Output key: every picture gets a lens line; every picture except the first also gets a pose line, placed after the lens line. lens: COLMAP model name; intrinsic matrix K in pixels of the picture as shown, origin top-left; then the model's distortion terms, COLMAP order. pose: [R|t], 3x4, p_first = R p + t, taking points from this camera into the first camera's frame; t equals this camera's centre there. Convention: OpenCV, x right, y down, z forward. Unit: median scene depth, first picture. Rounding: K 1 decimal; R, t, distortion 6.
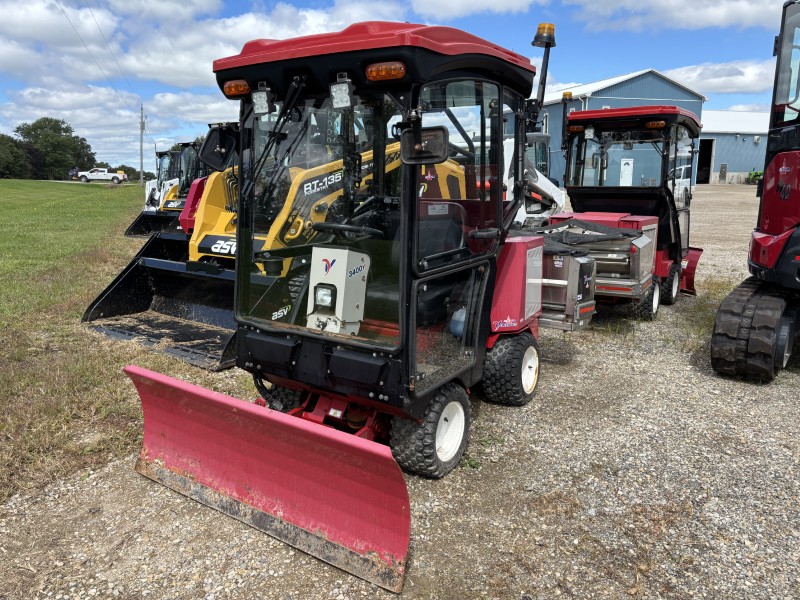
lens RADIAL K [[601.9, 0, 400.0], [0, 601.9, 300.0], [0, 0, 1]] dist [0.052897, -0.062729]
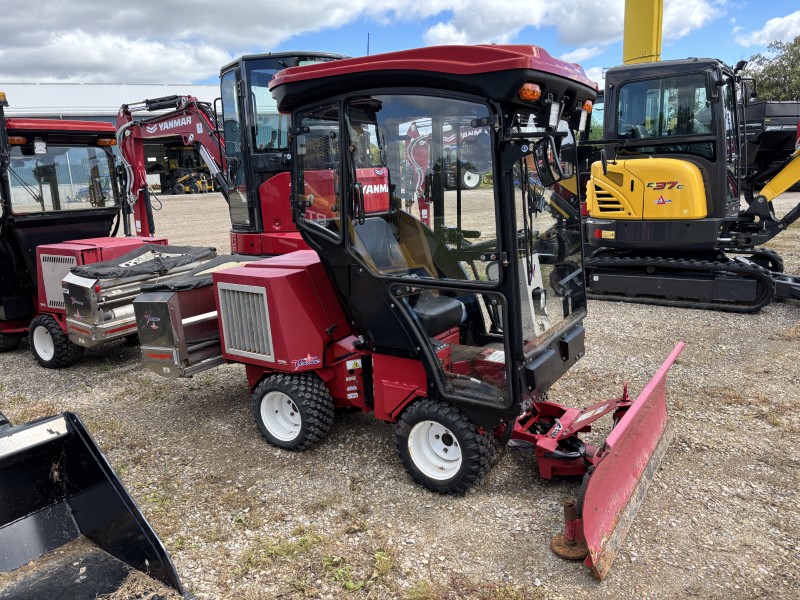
lens RADIAL K [[601.5, 0, 392.9], [0, 601.5, 298.7], [0, 0, 1]] dist [0.050299, -0.055314]
pose [[-0.018636, -0.199427, 0.979736, -1.150937], [0.238369, 0.950763, 0.198064, -0.277080], [-0.970996, 0.237229, 0.029818, 1.198629]]
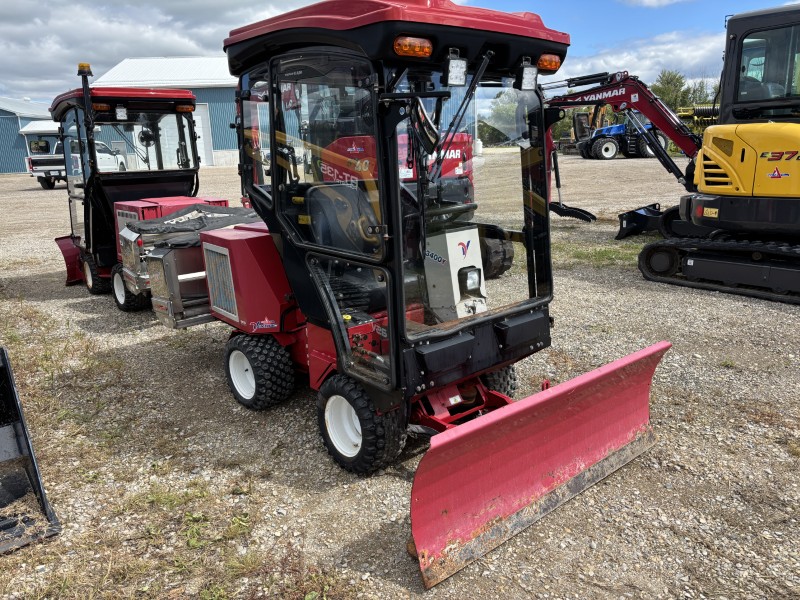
lens RADIAL K [[601.5, 0, 392.9], [0, 601.5, 298.7], [0, 0, 1]] dist [0.050299, -0.055314]
pose [[0.267580, -0.240840, 0.932951, -1.058873], [0.222028, 0.957613, 0.183527, -0.180544], [-0.937606, 0.158033, 0.309712, 0.806697]]
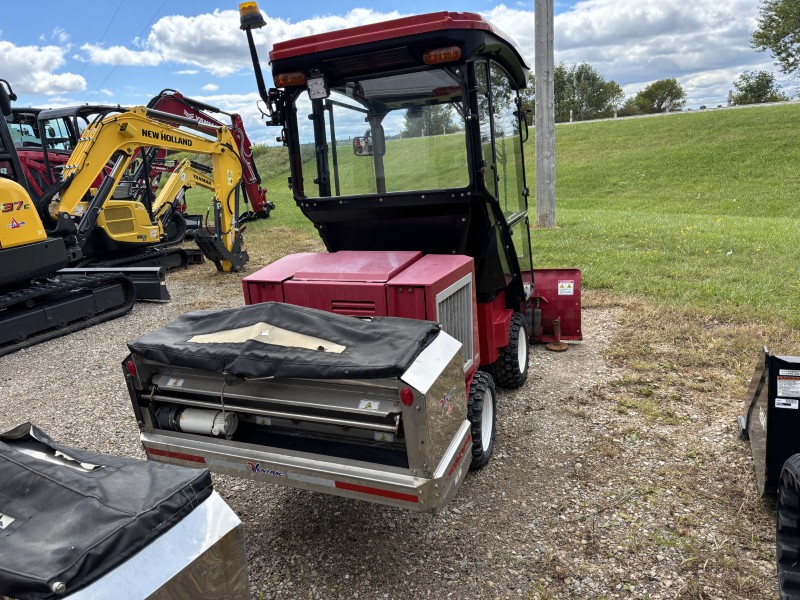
lens RADIAL K [[601.5, 0, 392.9], [0, 601.5, 298.7], [0, 0, 1]] dist [0.050299, -0.055314]
pose [[-0.977862, 0.132580, -0.161889, 0.256609], [0.051970, 0.903302, 0.425846, -0.489328], [0.202694, 0.408005, -0.890195, 2.283518]]
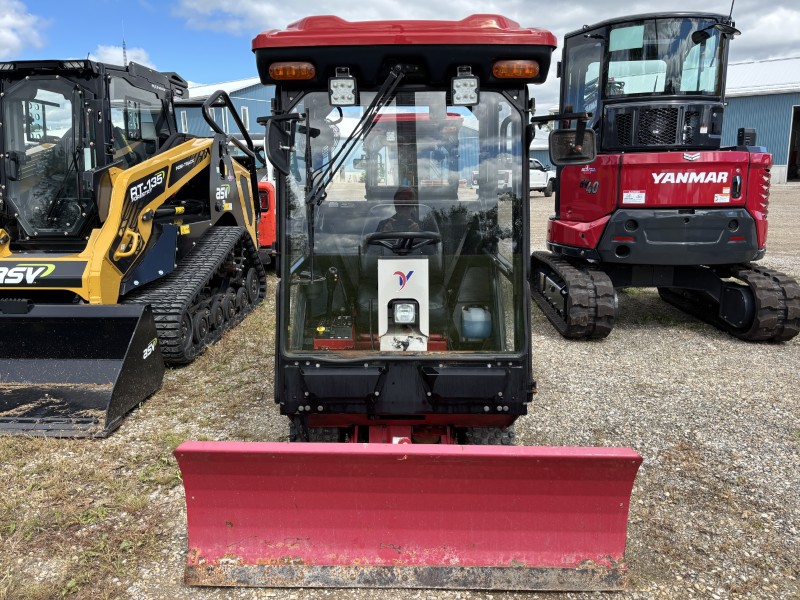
lens RADIAL K [[601.5, 0, 392.9], [0, 601.5, 298.7], [0, 0, 1]] dist [0.050299, -0.055314]
pose [[0.836330, -0.117922, 0.535394, -0.605267], [0.118411, 0.992396, 0.033611, -0.058149], [-0.535286, 0.035287, 0.843933, 0.249055]]
